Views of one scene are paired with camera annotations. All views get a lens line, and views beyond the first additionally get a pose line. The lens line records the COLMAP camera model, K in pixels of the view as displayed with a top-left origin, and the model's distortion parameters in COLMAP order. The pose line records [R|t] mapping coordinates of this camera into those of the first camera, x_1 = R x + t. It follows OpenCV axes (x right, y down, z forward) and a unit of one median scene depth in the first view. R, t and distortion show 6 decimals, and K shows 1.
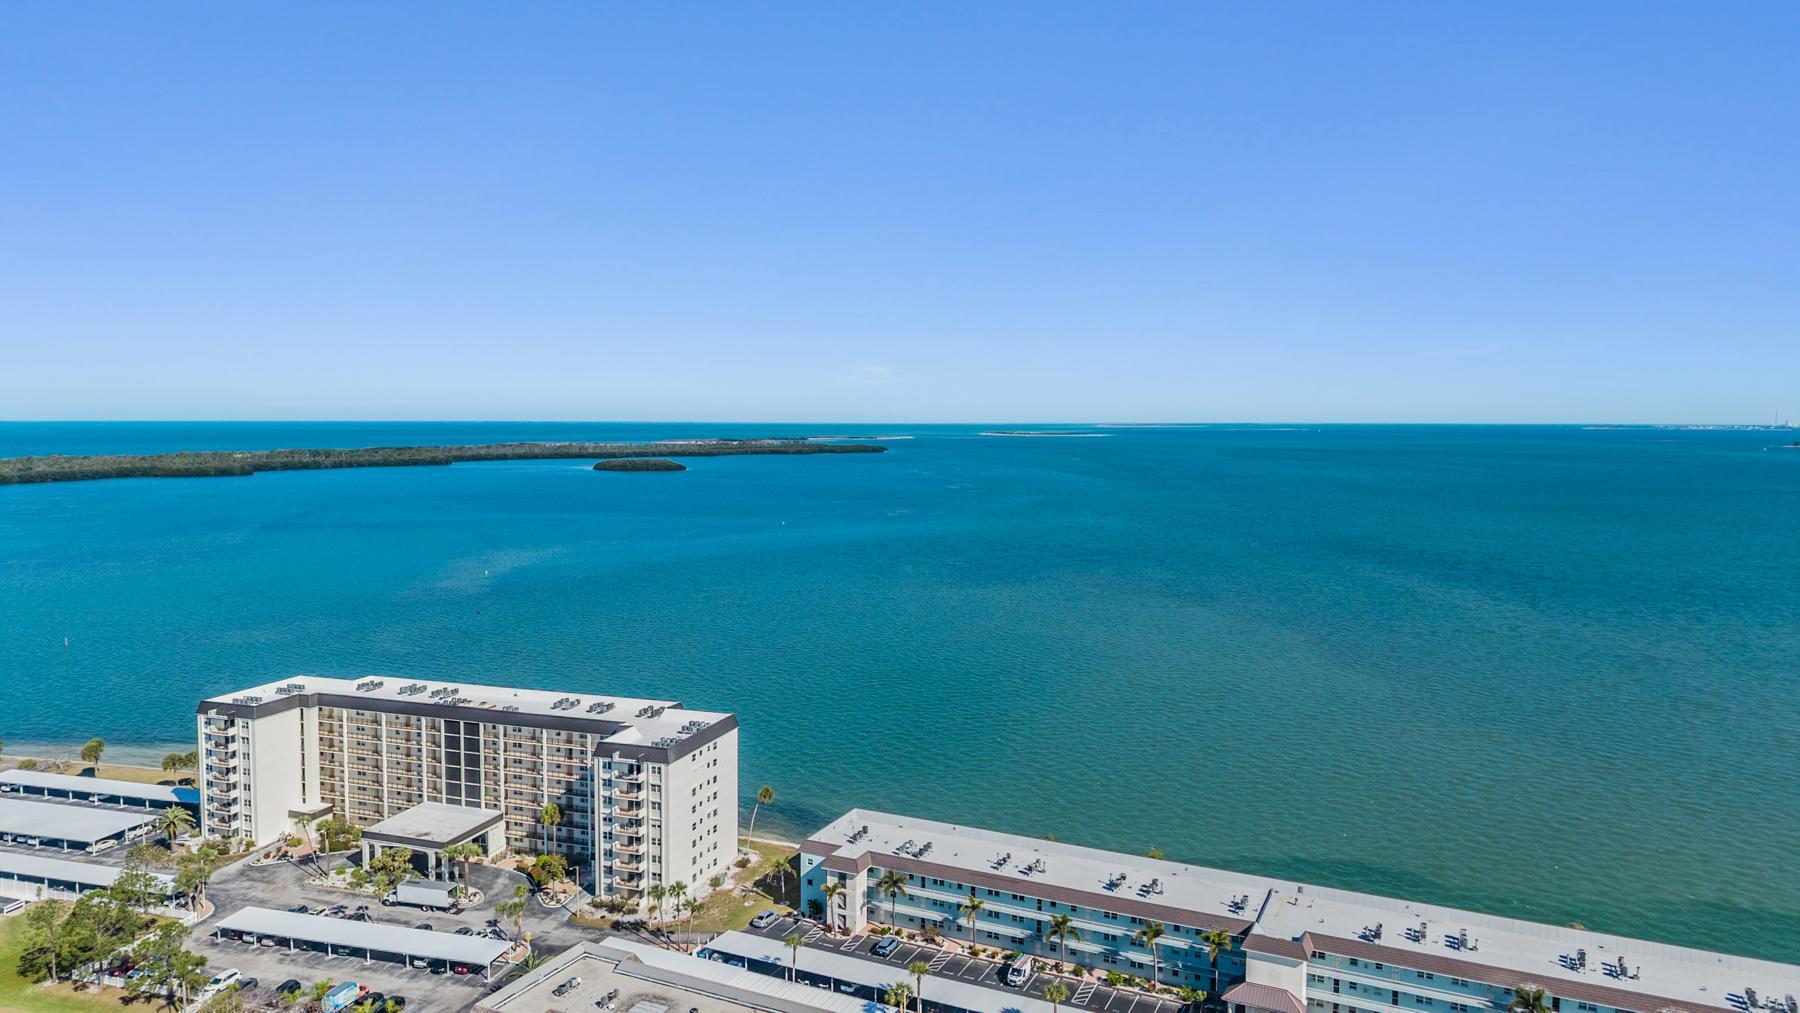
lens RADIAL K [[1273.7, 0, 900.0], [0, 1273.7, 506.5], [0, 0, 1]] dist [0.094880, -0.115497]
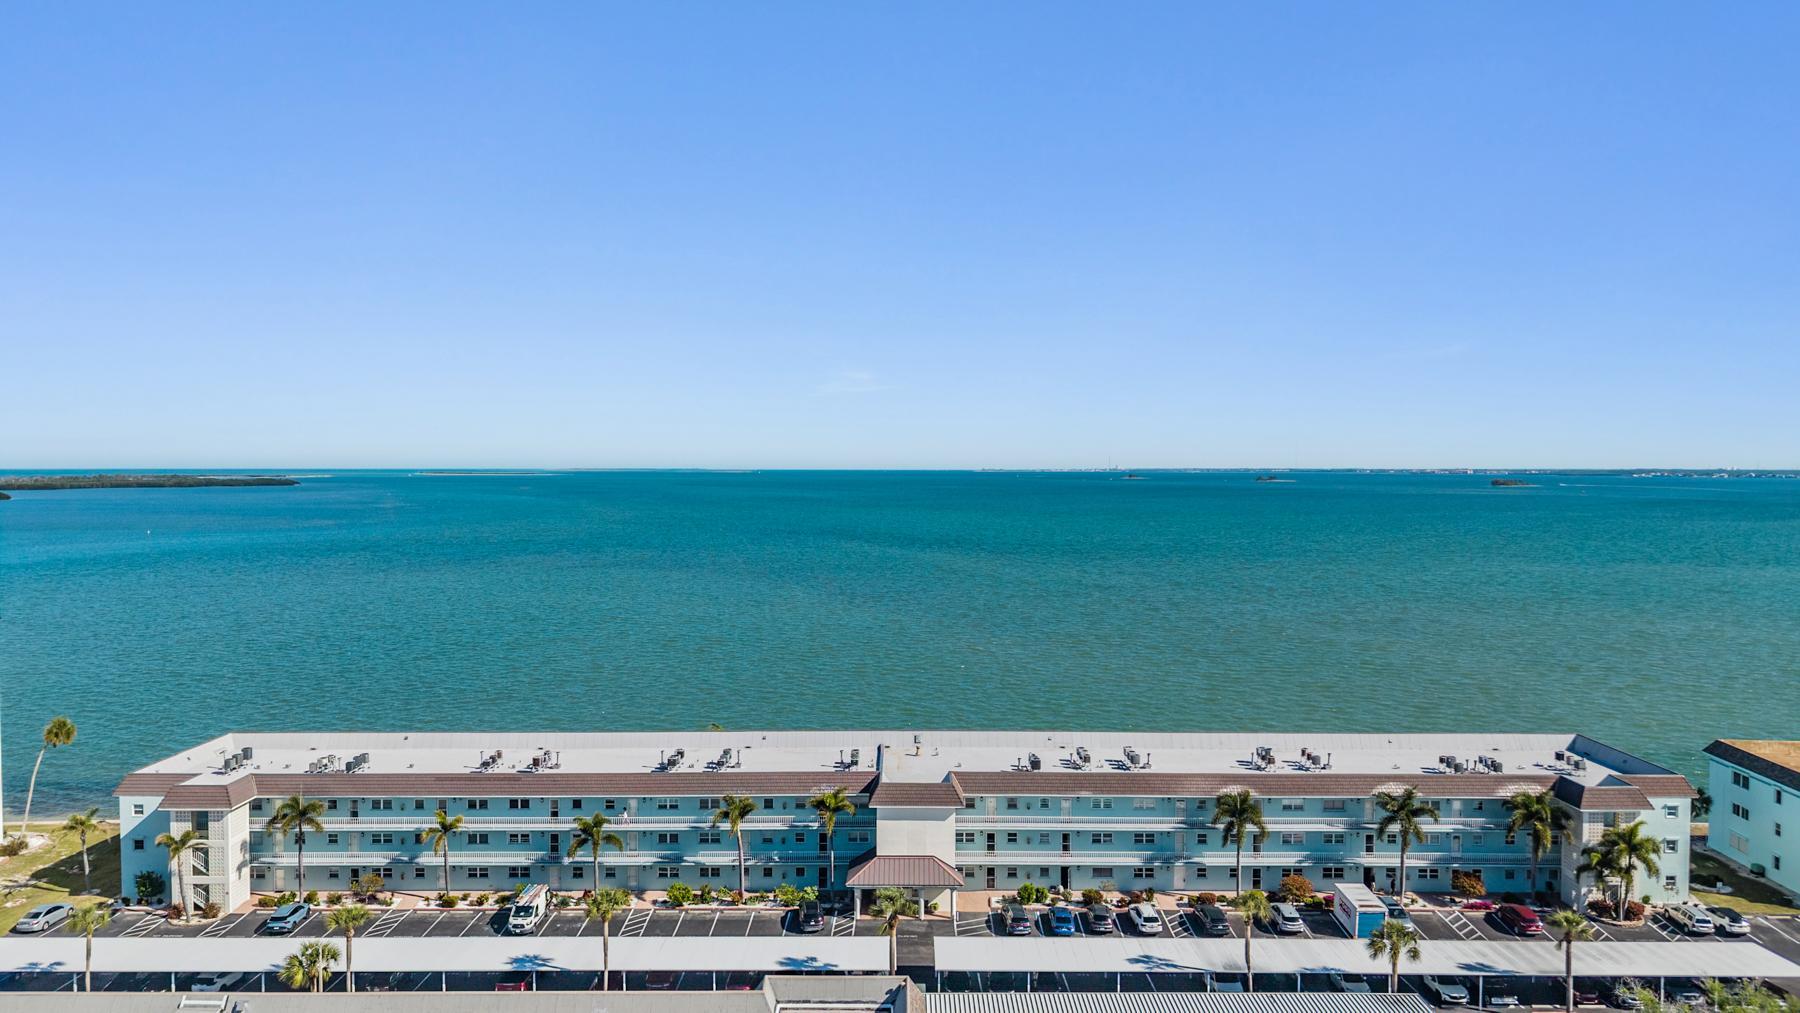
lens RADIAL K [[1210.0, 0, 900.0], [0, 1210.0, 506.5], [0, 0, 1]] dist [0.007267, -0.006003]
pose [[0.901322, -0.023336, 0.432521, 0.006626], [0.051561, 0.997228, -0.053643, 0.200201], [-0.430070, 0.070651, 0.900027, 0.372552]]
